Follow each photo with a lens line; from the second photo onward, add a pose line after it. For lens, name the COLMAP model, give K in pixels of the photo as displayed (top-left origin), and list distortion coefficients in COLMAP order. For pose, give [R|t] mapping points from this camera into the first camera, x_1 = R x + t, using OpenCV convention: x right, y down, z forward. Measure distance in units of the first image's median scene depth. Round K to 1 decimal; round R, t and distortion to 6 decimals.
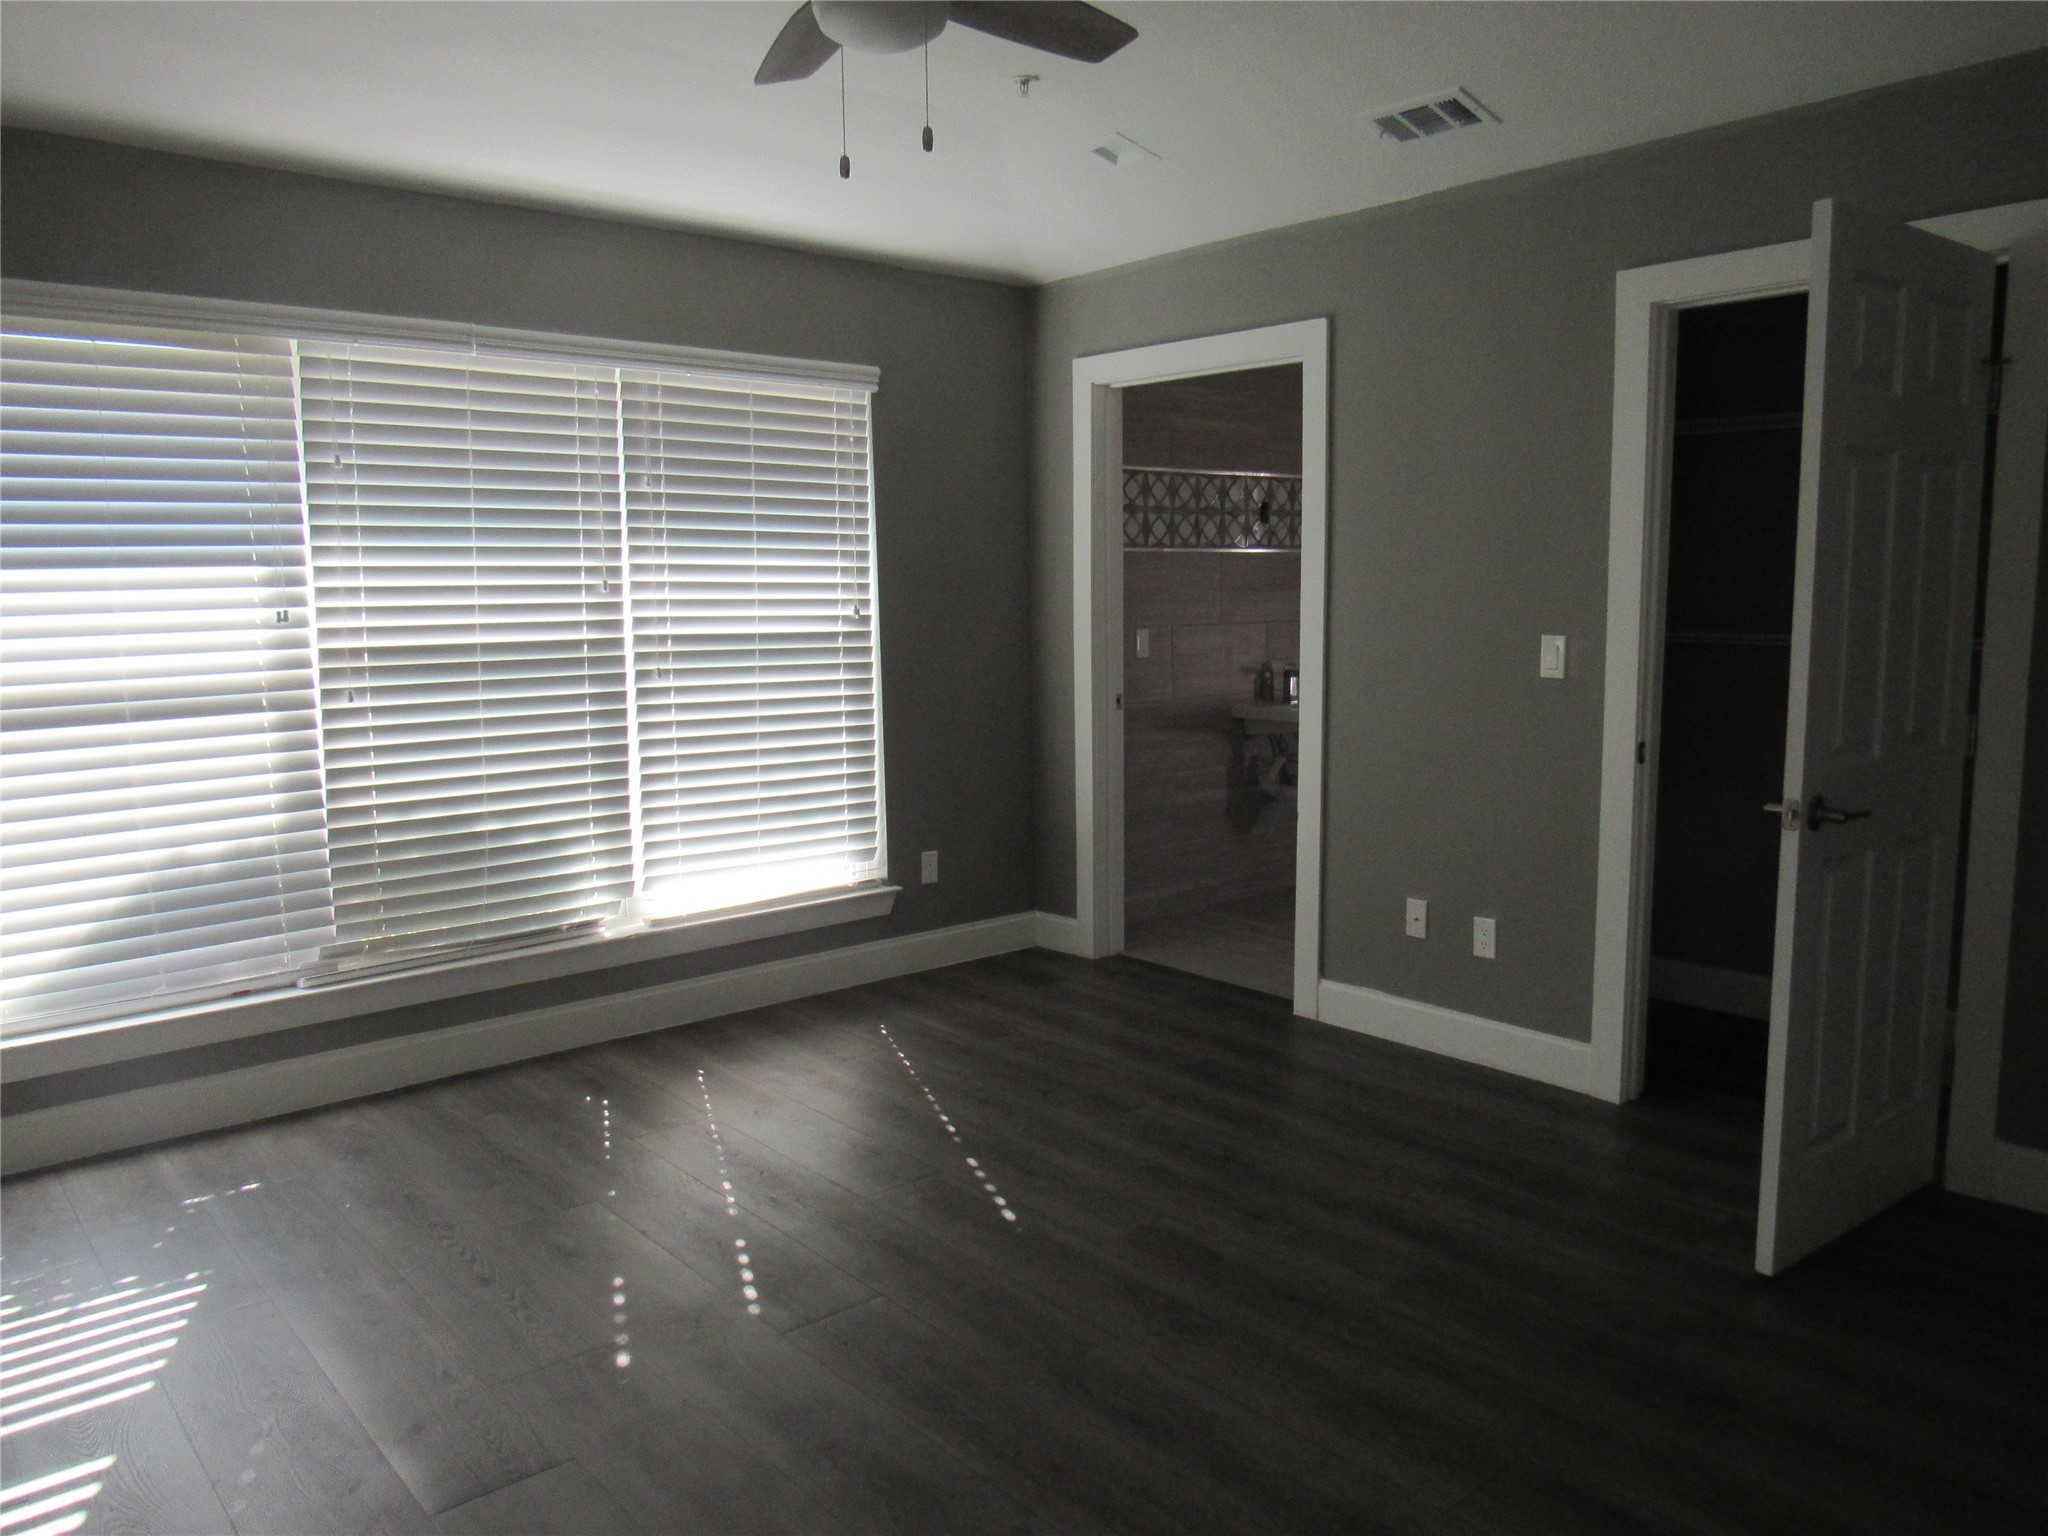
lens RADIAL K [[1469.8, 0, 999.3], [0, 1469.8, 767.4], [0, 0, 1]] dist [-0.037407, 0.000301]
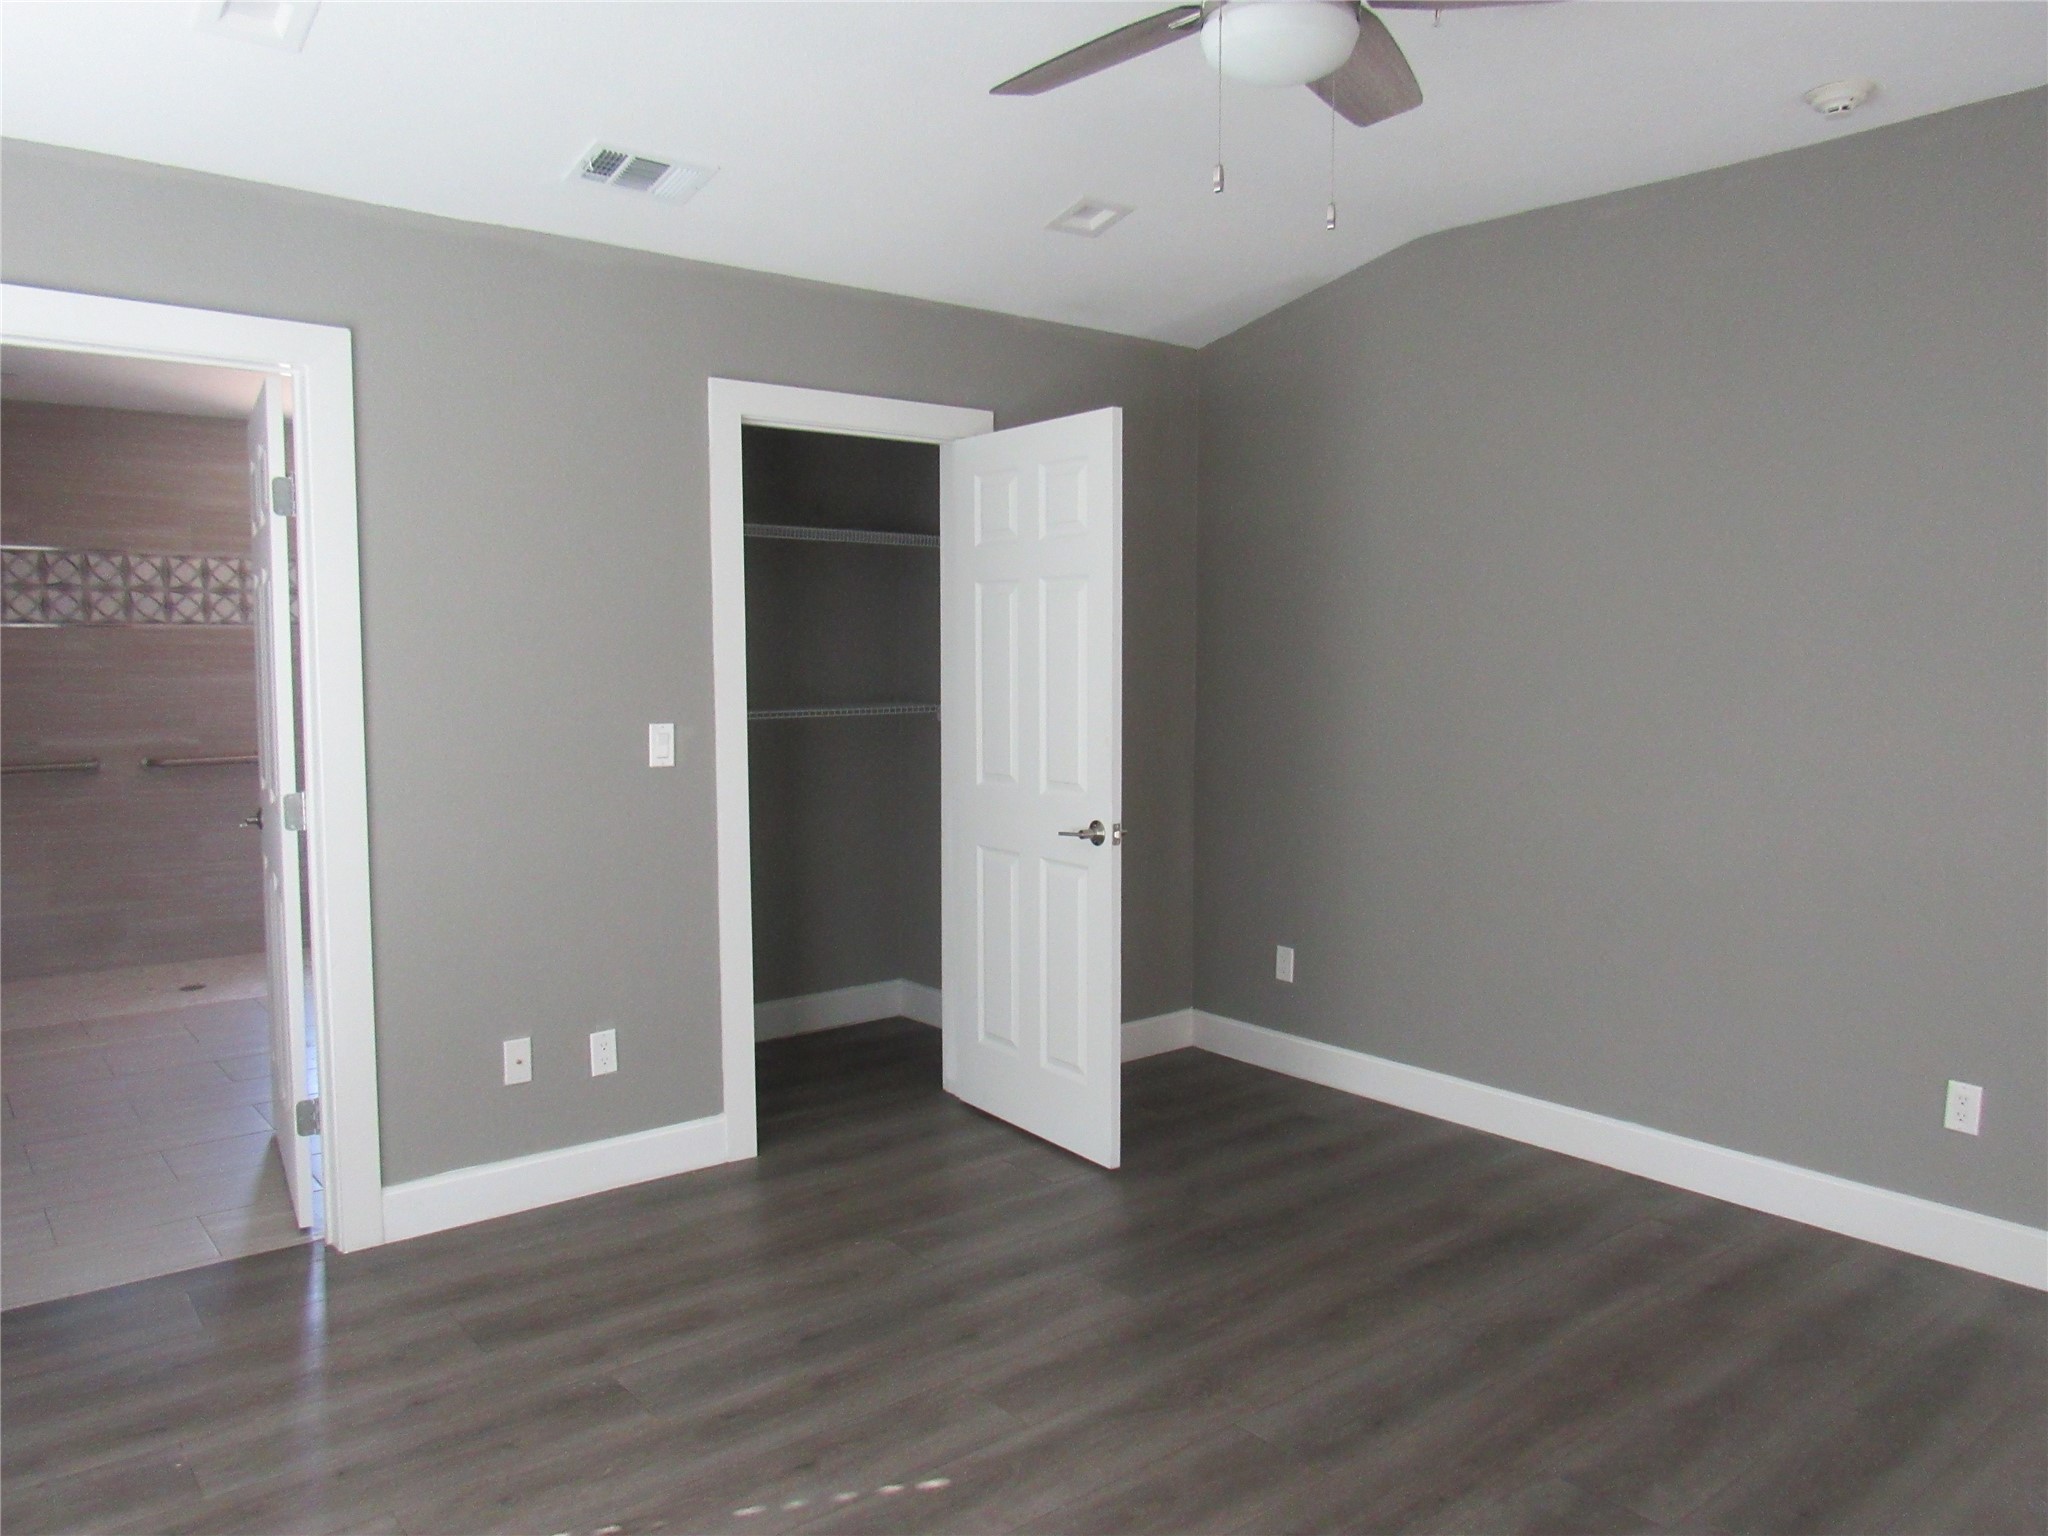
lens RADIAL K [[1469.8, 0, 999.3], [0, 1469.8, 767.4], [0, 0, 1]] dist [-0.037407, 0.000301]
pose [[0.010294, -0.065473, 0.997801, -0.614952], [0.130002, 0.989473, 0.063585, -0.094194], [-0.991460, 0.129062, 0.018698, 0.756510]]
